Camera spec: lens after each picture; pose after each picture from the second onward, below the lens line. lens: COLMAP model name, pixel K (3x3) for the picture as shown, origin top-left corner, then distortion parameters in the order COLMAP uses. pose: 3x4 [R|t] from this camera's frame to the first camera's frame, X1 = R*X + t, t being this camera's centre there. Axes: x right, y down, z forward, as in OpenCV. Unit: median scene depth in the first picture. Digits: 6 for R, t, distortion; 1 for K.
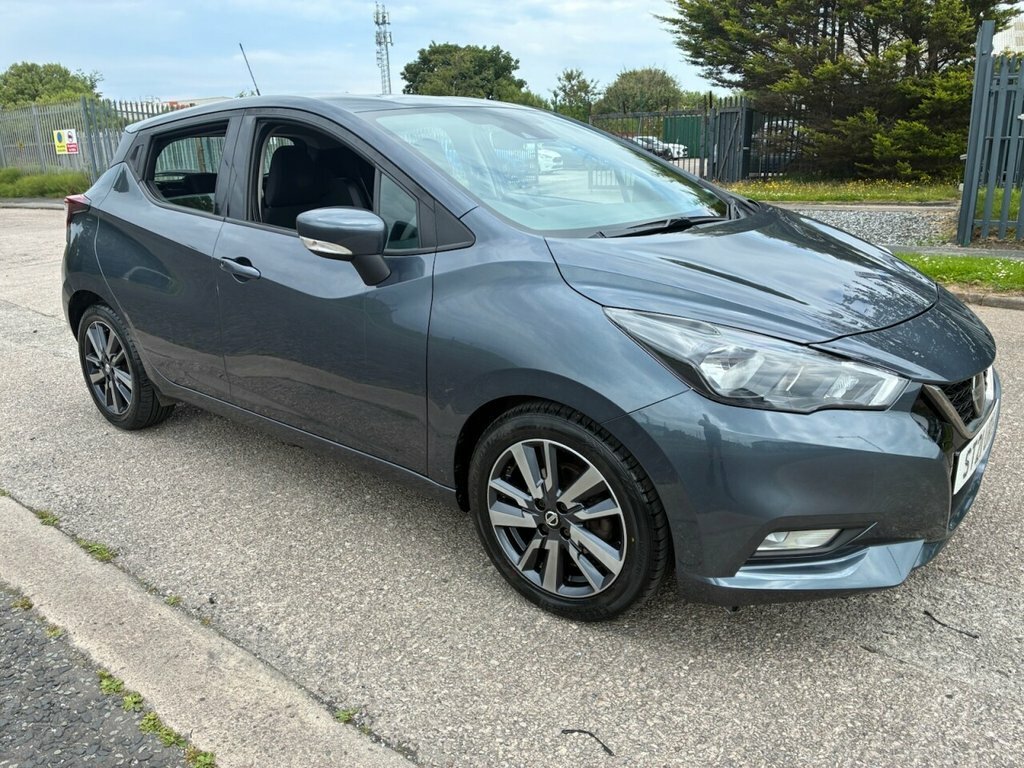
lens RADIAL K [[785.7, 0, 512.0], [0, 785.7, 384.0], [0, 0, 1]] dist [0.056457, -0.074934]
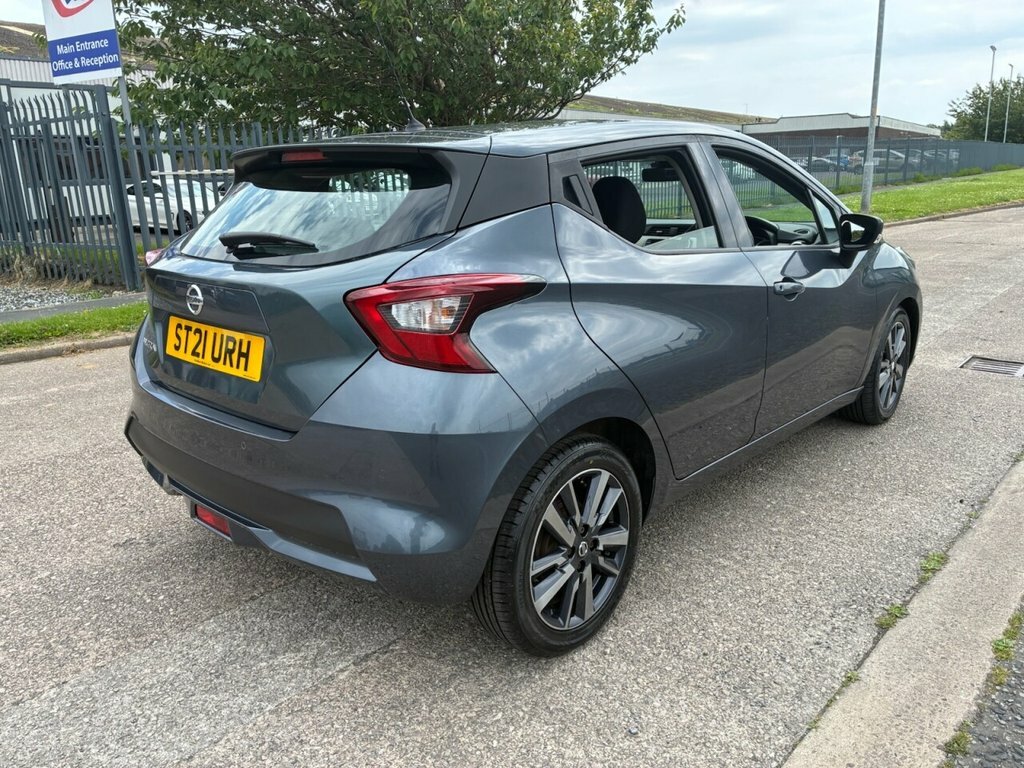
lens RADIAL K [[776.9, 0, 512.0], [0, 776.9, 384.0], [0, 0, 1]] dist [0.068298, -0.098431]
pose [[0.052683, -0.241543, 0.968959, -1.565177], [0.318276, 0.923766, 0.212973, -0.409802], [-0.946533, 0.297176, 0.125544, 1.408334]]
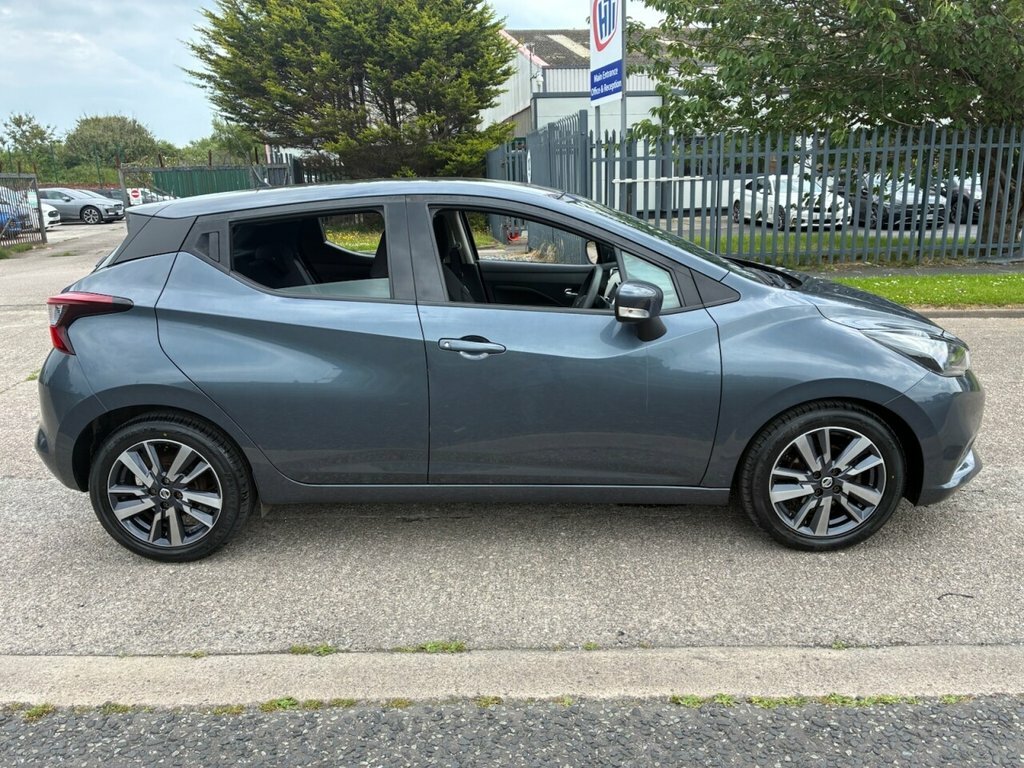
lens RADIAL K [[780.7, 0, 535.0], [0, 780.7, 381.1], [0, 0, 1]] dist [0.071190, -0.101765]
pose [[0.783300, -0.153285, 0.602449, -1.030363], [0.189323, 0.981908, 0.003676, -0.098806], [-0.592113, 0.111178, 0.798149, 0.132355]]
